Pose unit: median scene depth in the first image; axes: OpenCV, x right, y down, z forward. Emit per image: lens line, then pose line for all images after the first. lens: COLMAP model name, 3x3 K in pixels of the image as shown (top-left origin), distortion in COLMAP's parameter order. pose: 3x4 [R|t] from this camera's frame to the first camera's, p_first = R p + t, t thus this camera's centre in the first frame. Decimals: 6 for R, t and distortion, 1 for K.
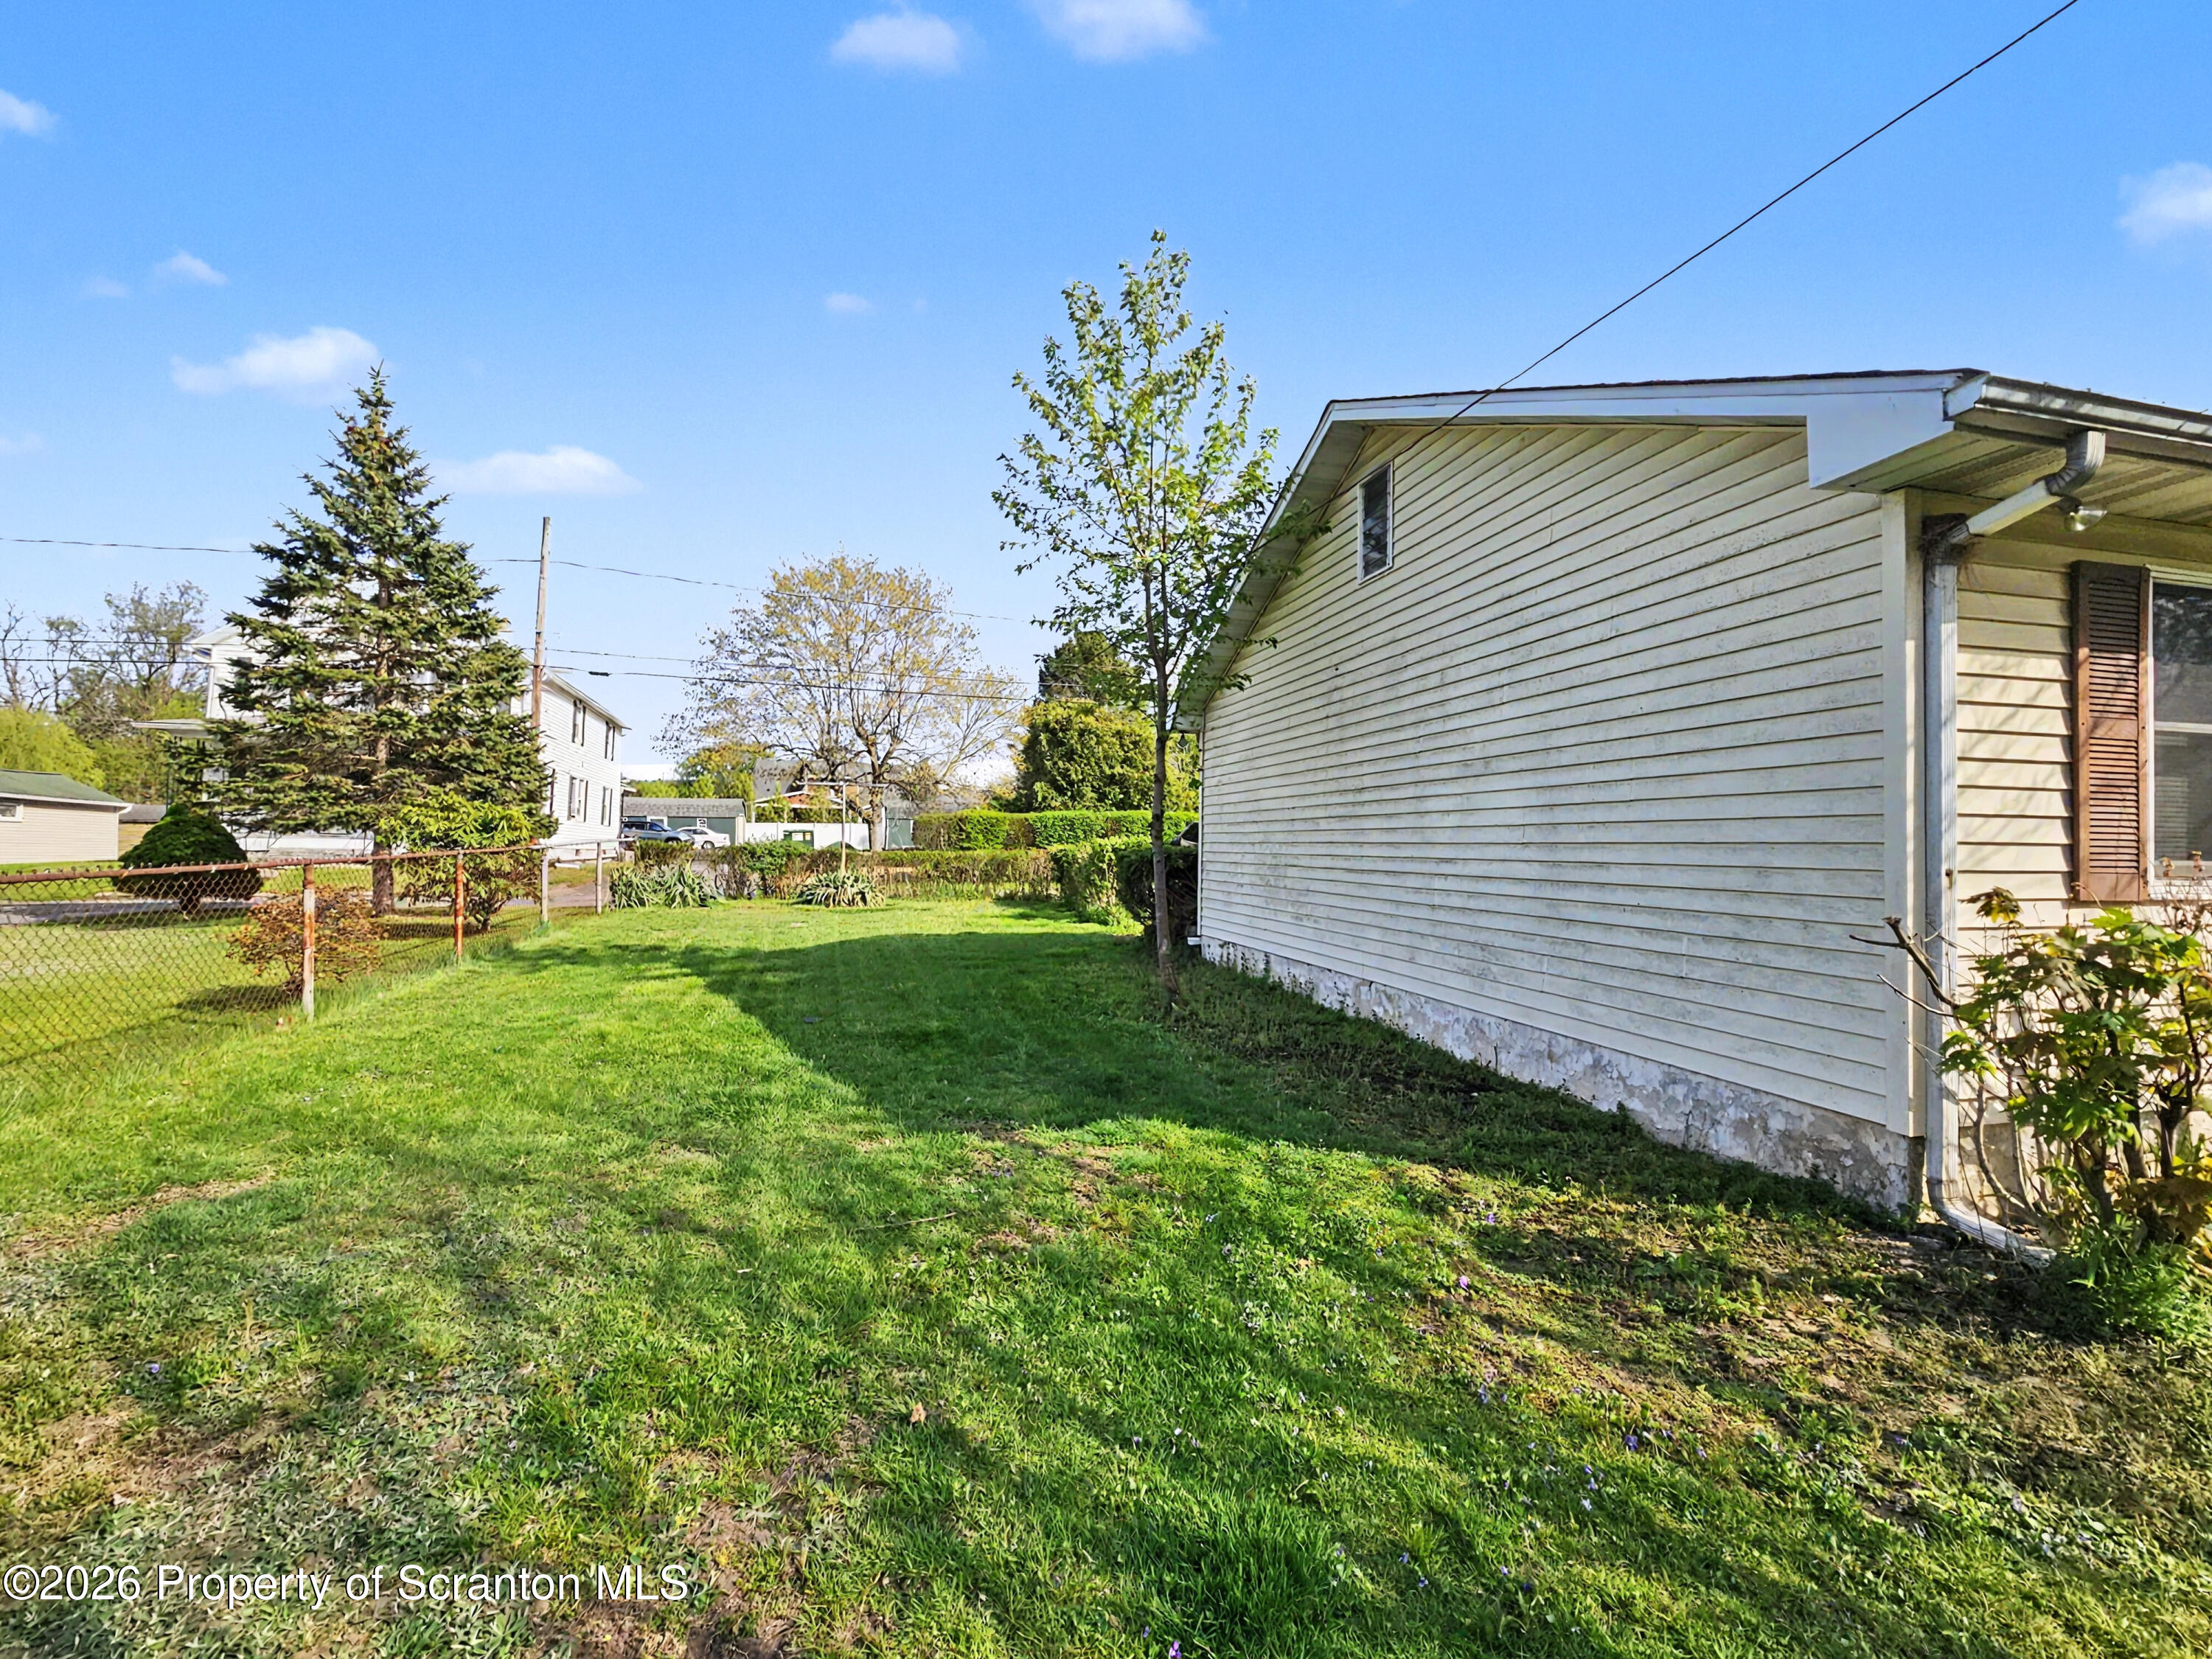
lens RADIAL K [[972.0, 0, 1106.0], [0, 972.0, 829.5], [0, 0, 1]] dist [-0.000485, -0.000192]
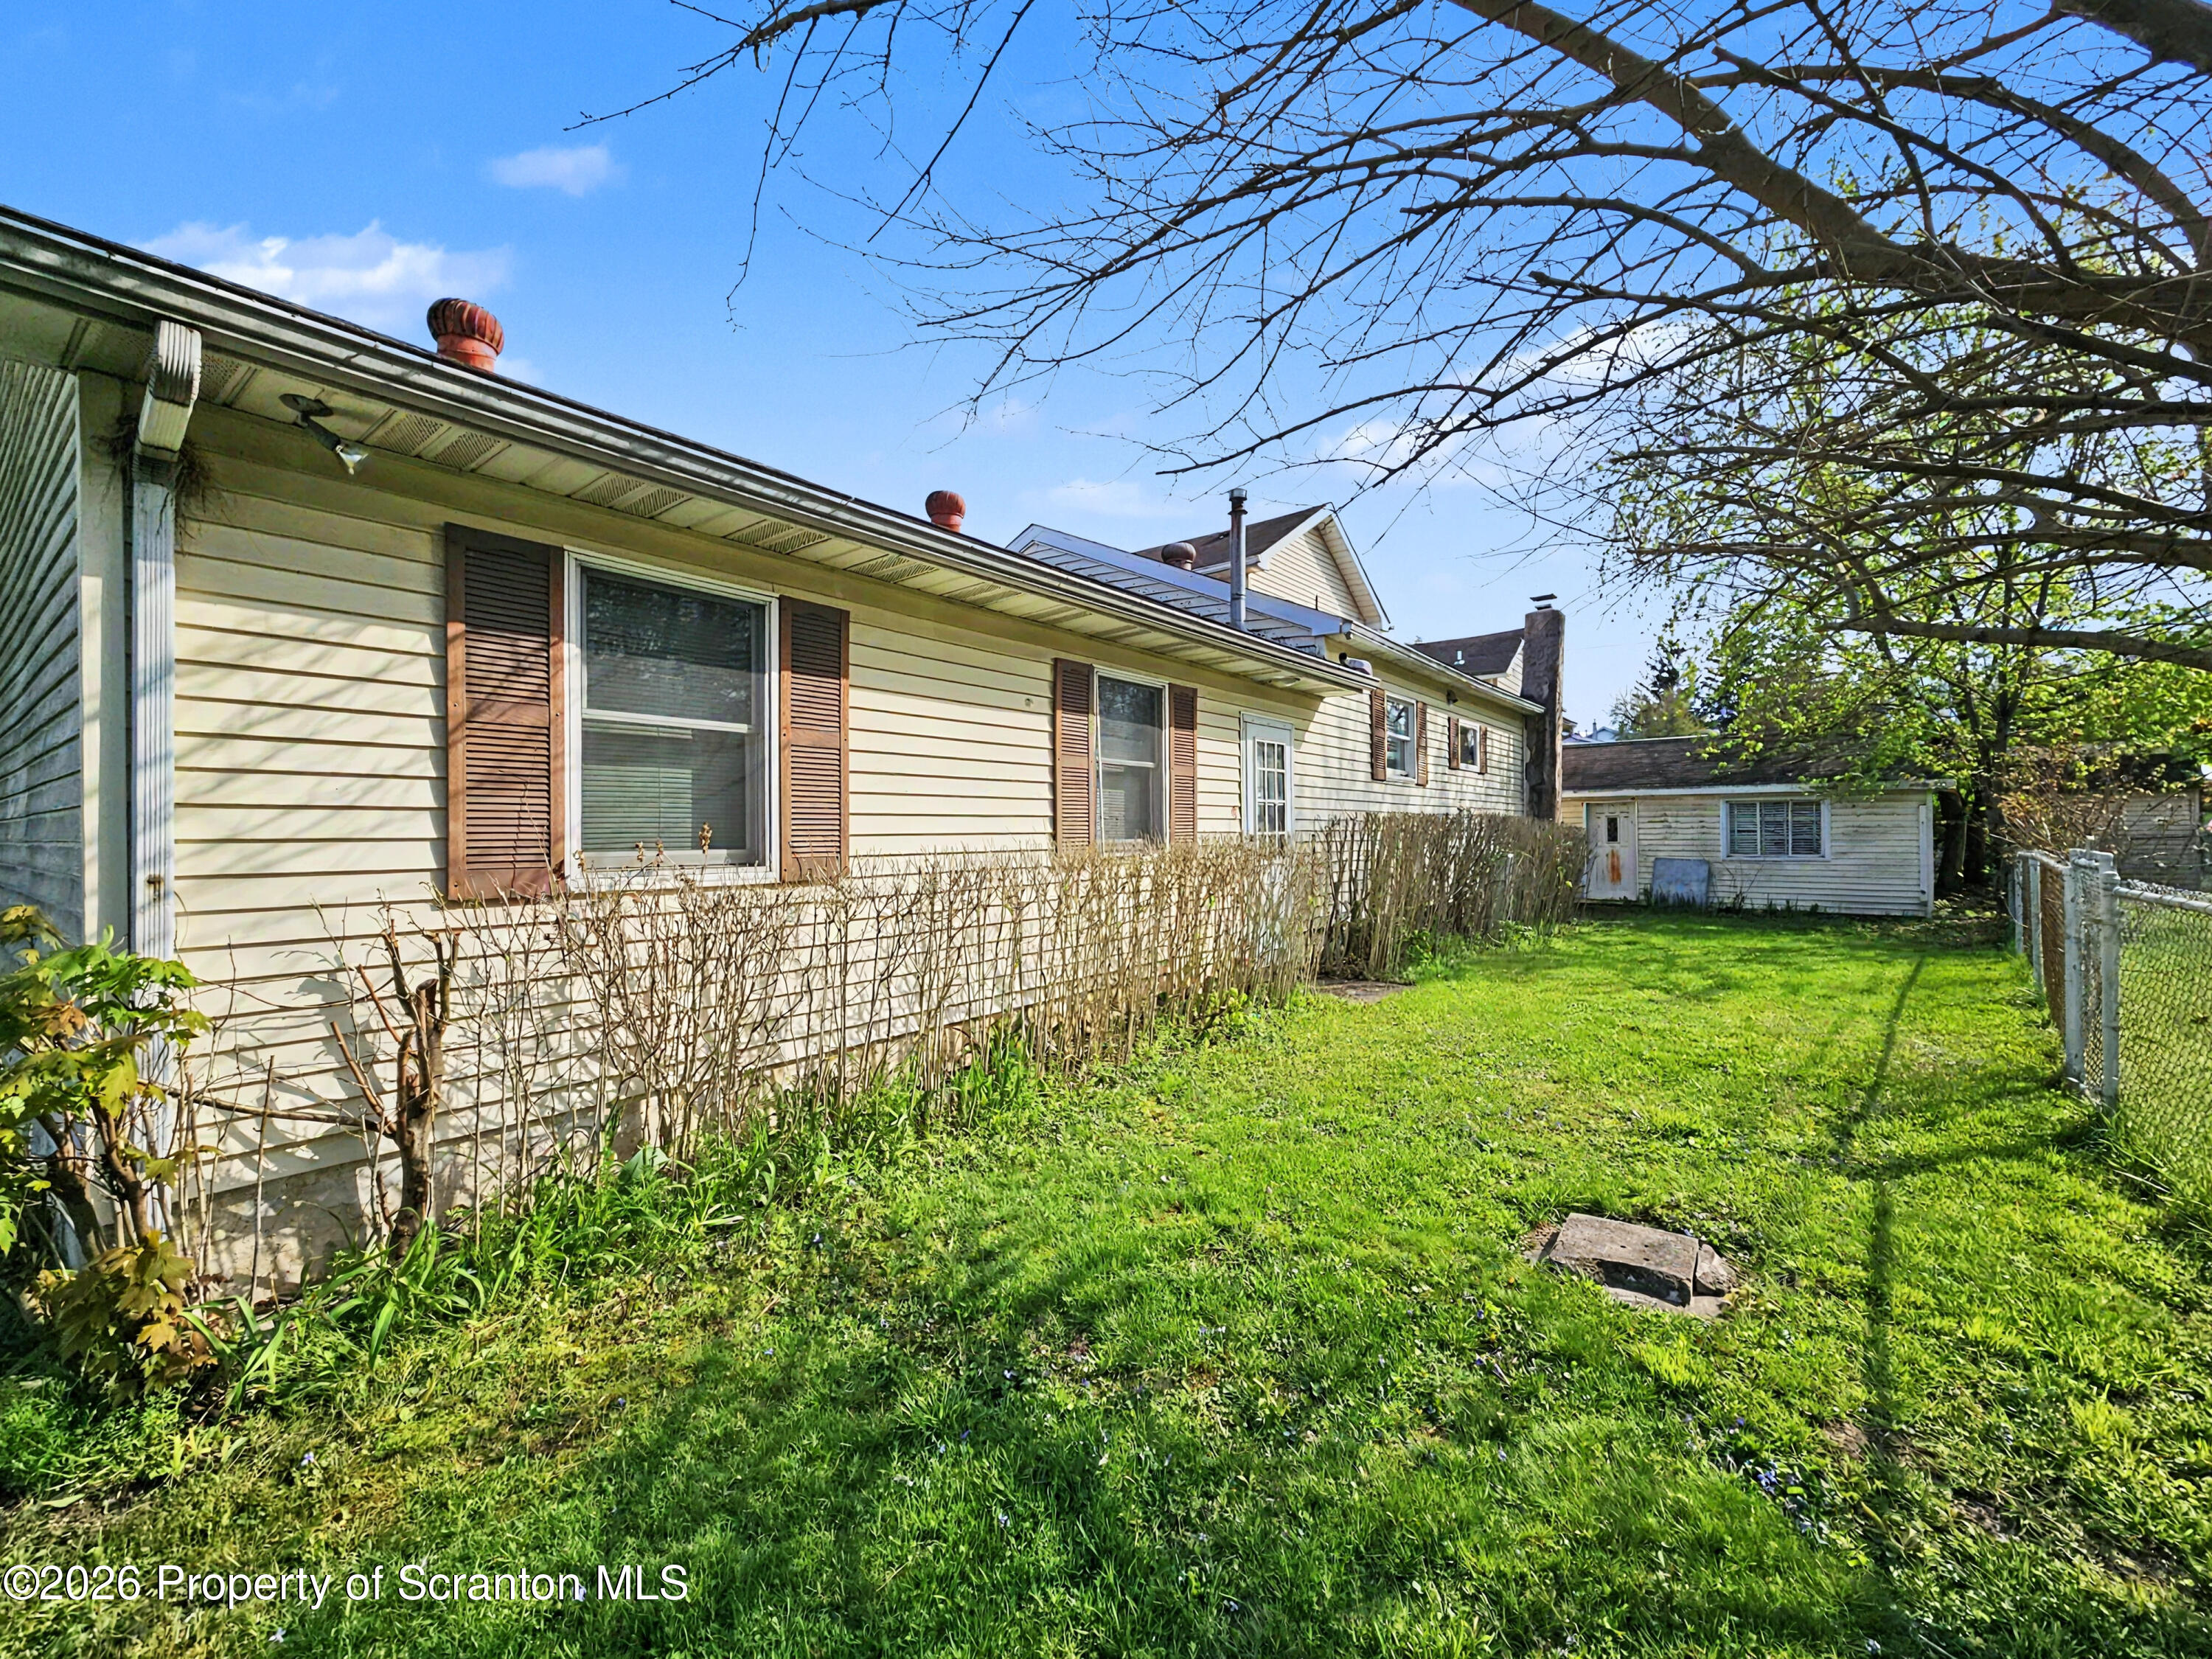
lens RADIAL K [[972.0, 0, 1106.0], [0, 972.0, 829.5], [0, 0, 1]] dist [-0.000485, -0.000192]
pose [[0.777634, -0.017383, 0.628477, 0.905460], [0.009700, 0.999830, 0.015653, -0.000991], [-0.628642, -0.006076, 0.777671, -0.082691]]
